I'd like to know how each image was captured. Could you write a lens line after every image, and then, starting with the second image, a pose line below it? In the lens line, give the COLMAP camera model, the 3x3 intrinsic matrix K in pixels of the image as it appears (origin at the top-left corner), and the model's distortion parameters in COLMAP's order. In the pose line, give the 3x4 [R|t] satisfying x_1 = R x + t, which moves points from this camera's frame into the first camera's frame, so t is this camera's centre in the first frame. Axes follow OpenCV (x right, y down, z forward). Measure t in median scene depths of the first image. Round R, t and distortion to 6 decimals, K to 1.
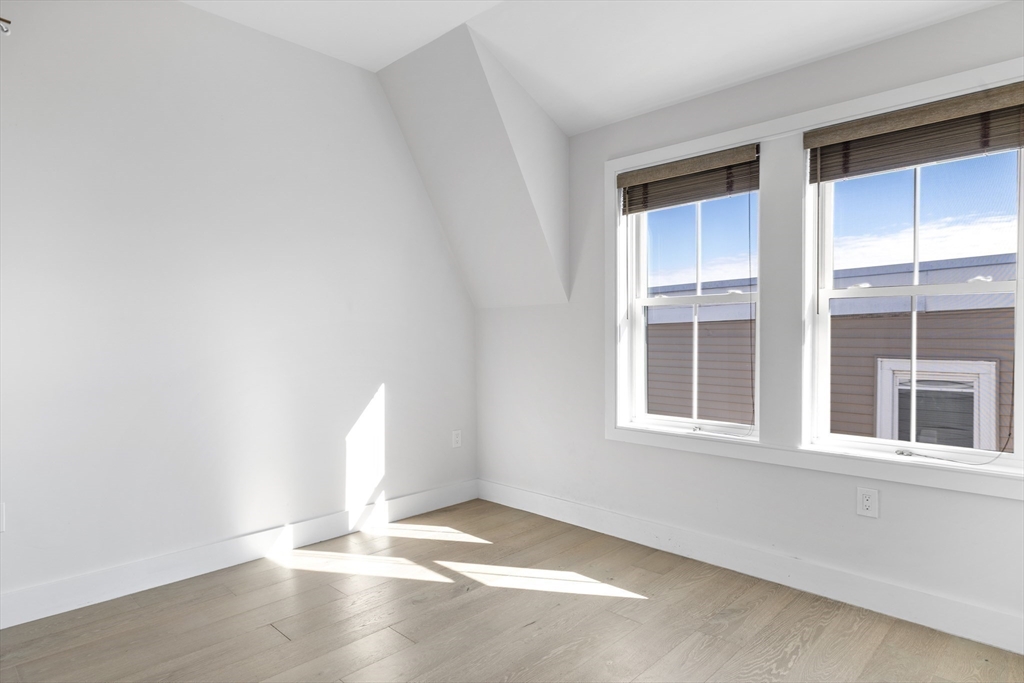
lens RADIAL K [[584.0, 0, 512.0], [0, 584.0, 341.5], [0, 0, 1]] dist [0.000092, 0.001283]
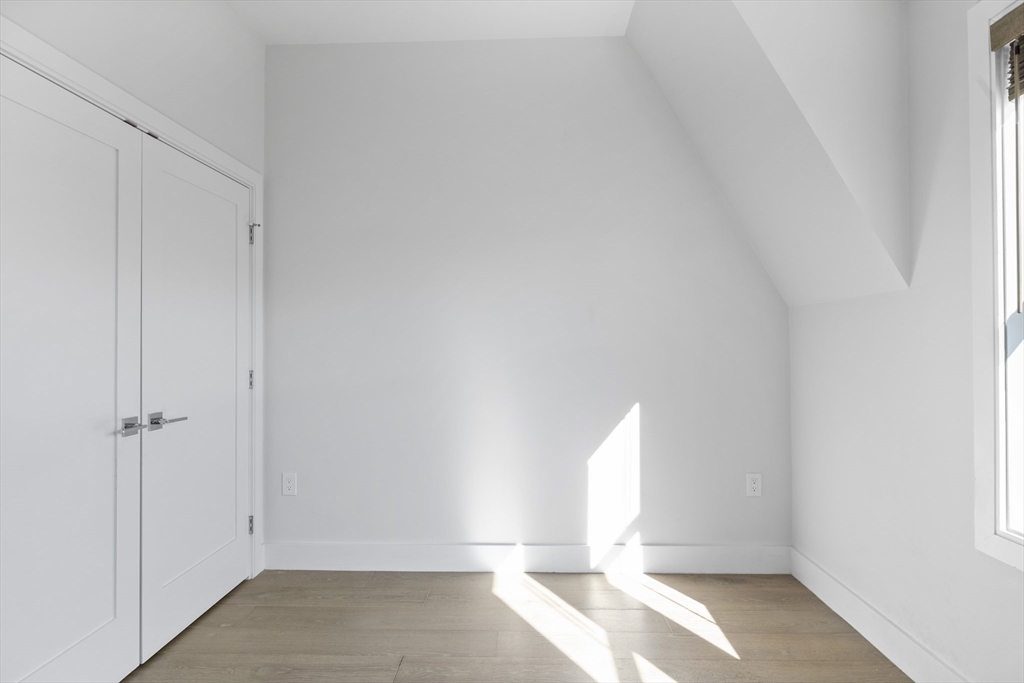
lens RADIAL K [[526.8, 0, 512.0], [0, 526.8, 341.5], [0, 0, 1]] dist [0.001755, -0.000079]
pose [[0.675712, -0.002132, -0.737162, 0.223277], [-0.006990, 0.999932, -0.009299, -0.007713], [0.737132, 0.011436, 0.675652, 0.379479]]
